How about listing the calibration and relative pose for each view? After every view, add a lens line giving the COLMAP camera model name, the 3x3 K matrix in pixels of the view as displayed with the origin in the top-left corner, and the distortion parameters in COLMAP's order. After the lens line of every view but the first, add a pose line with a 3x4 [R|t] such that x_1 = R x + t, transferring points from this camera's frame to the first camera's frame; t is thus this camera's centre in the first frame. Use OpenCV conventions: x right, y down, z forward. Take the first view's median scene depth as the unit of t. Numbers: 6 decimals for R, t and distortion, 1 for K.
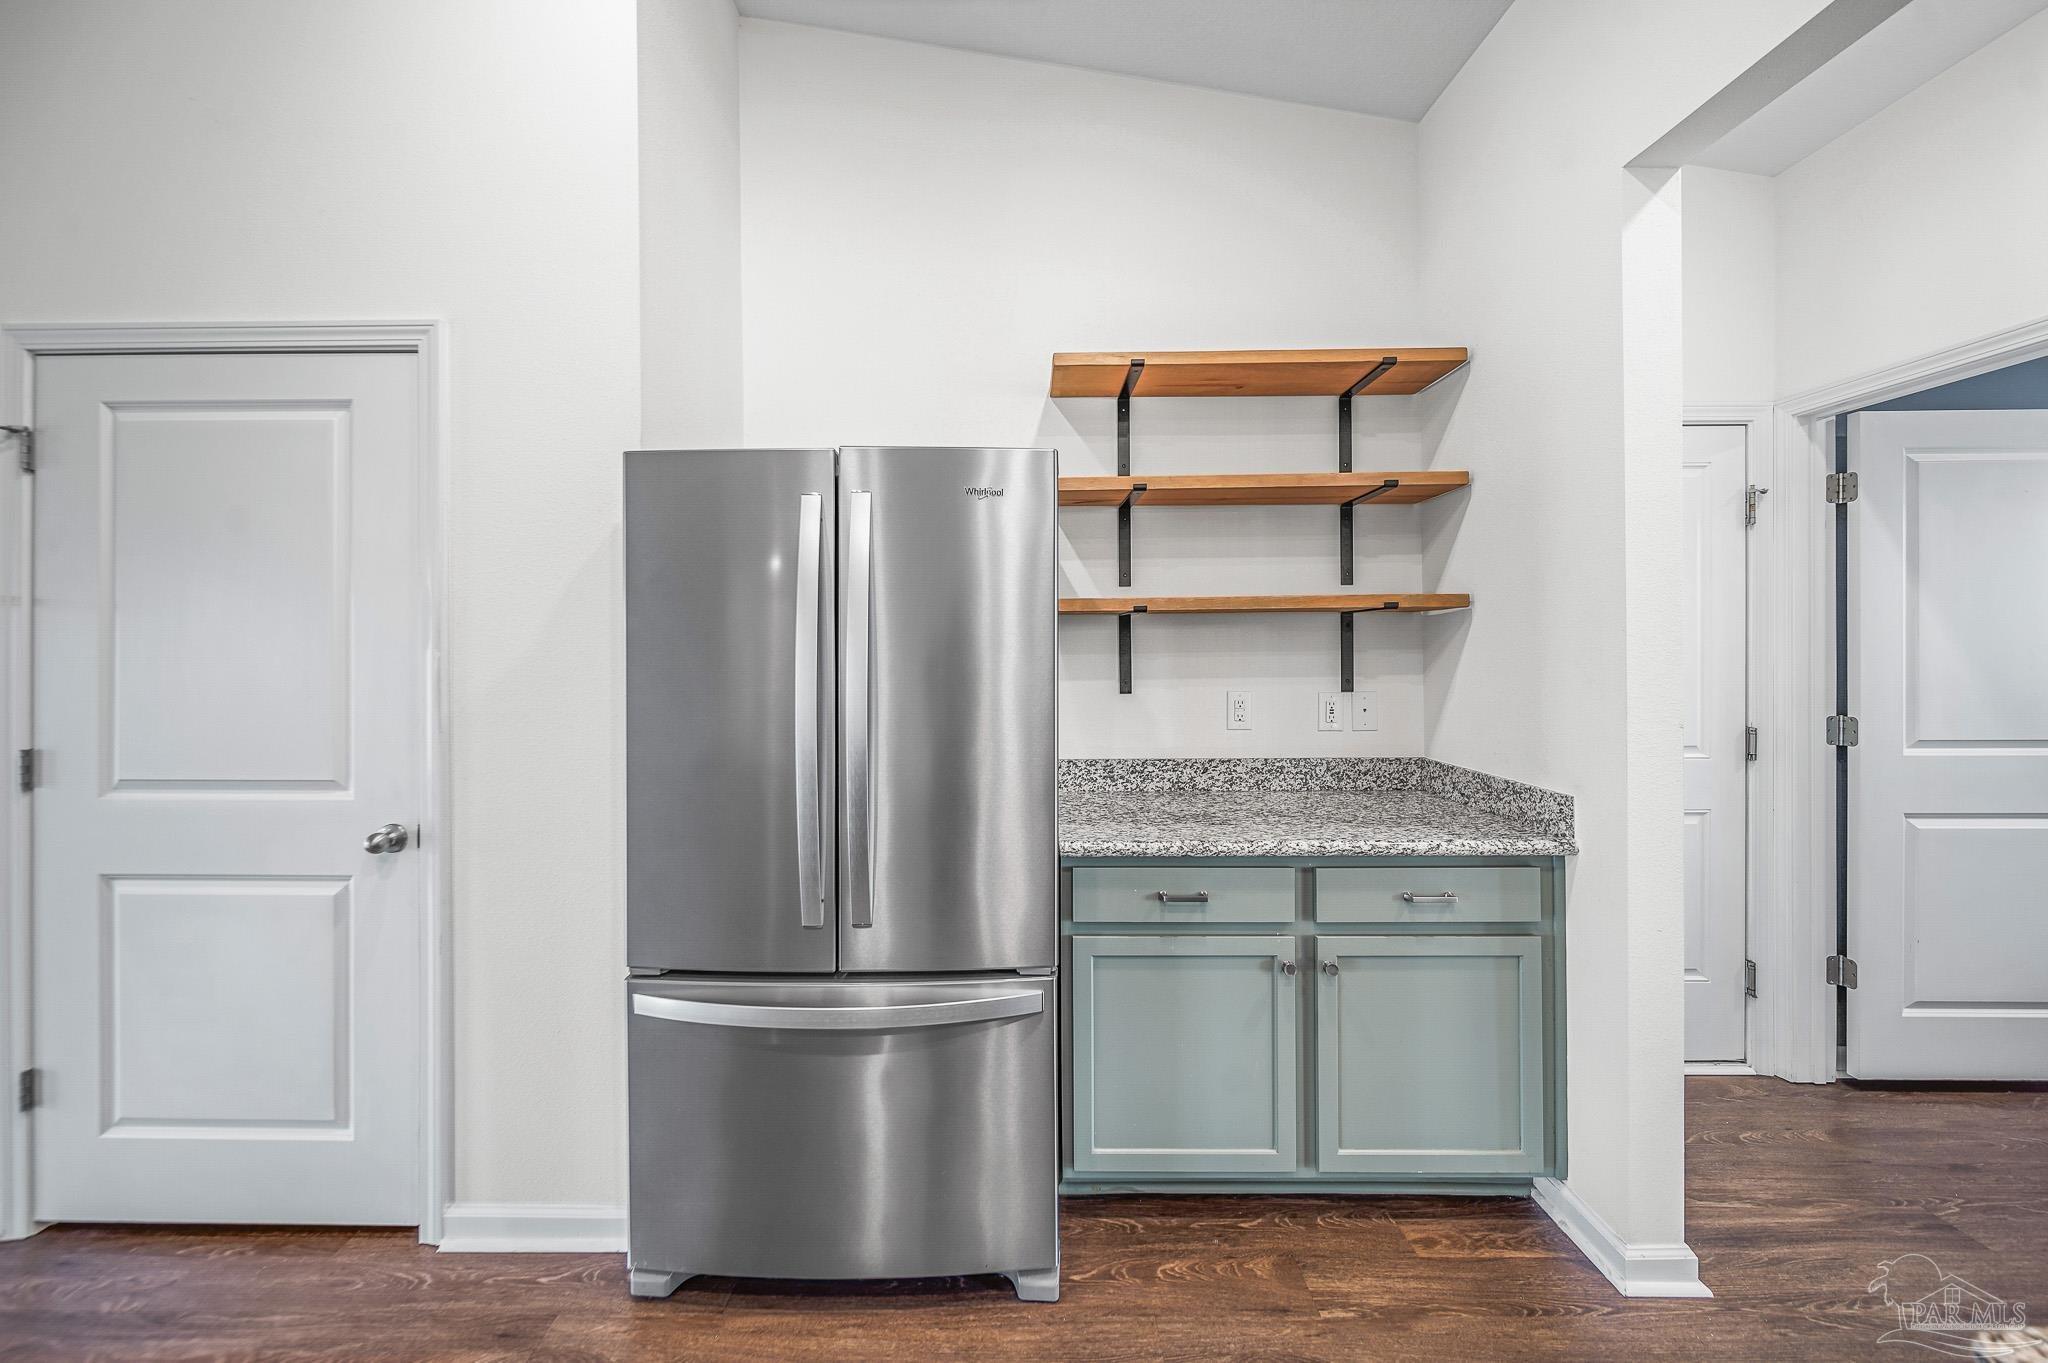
lens RADIAL K [[743.4, 0, 1023.1], [0, 743.4, 643.3], [0, 0, 1]] dist [-0.000017, -0.004295]
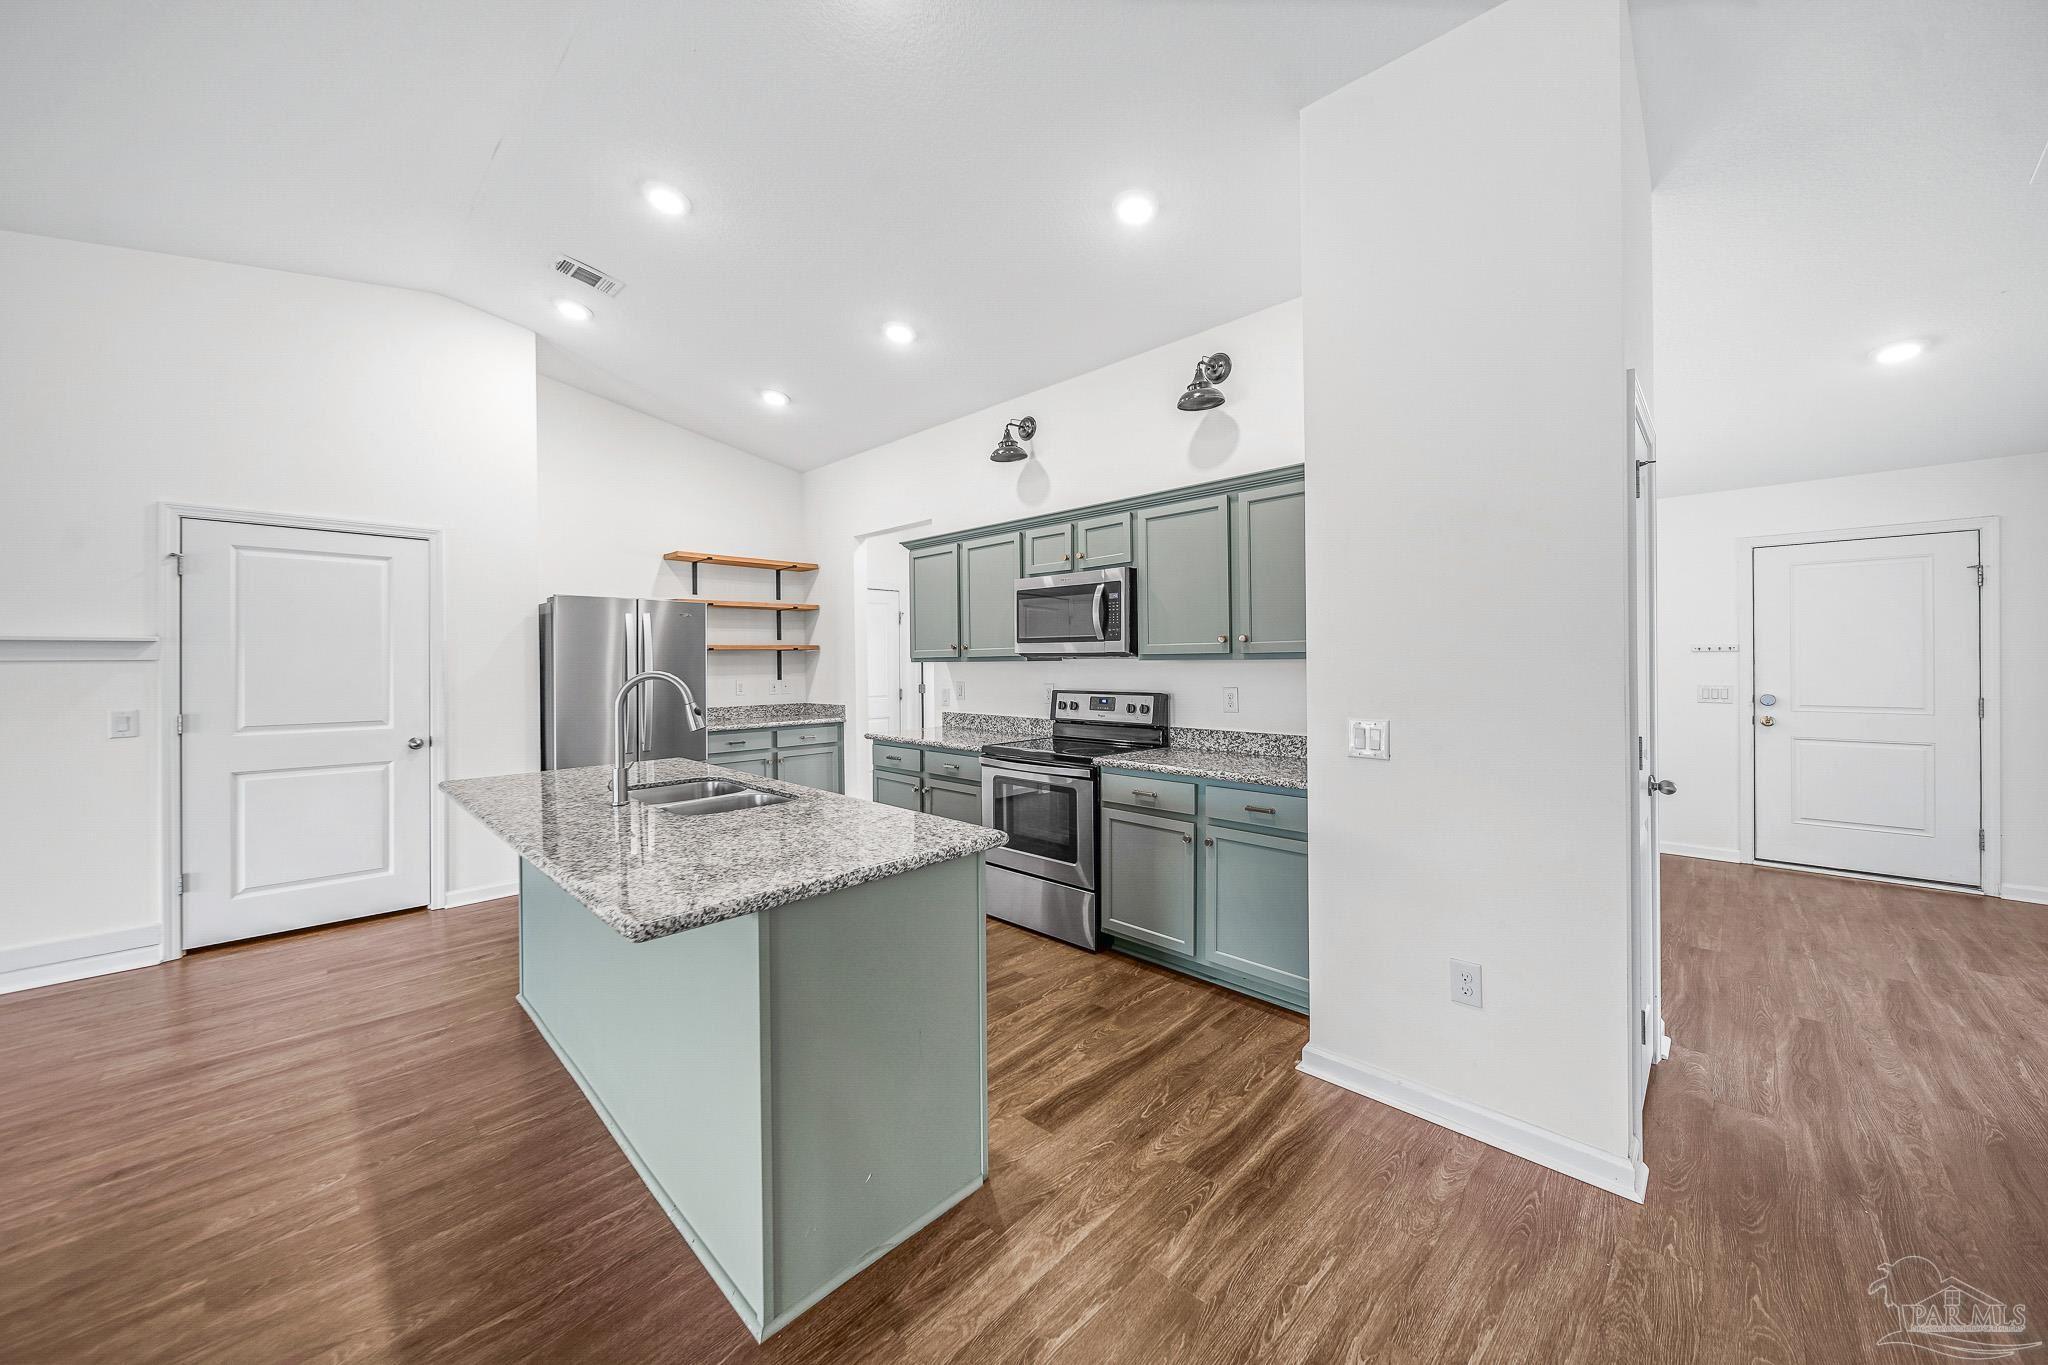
lens RADIAL K [[731.3, 0, 1024.6], [0, 731.3, 663.6], [0, 0, 1]] dist [-0.001091, -0.000572]
pose [[0.689920, -0.002088, 0.723882, -1.180149], [0.004760, 0.999987, -0.001652, 0.019477], [-0.723870, 0.004586, 0.689921, -2.002995]]
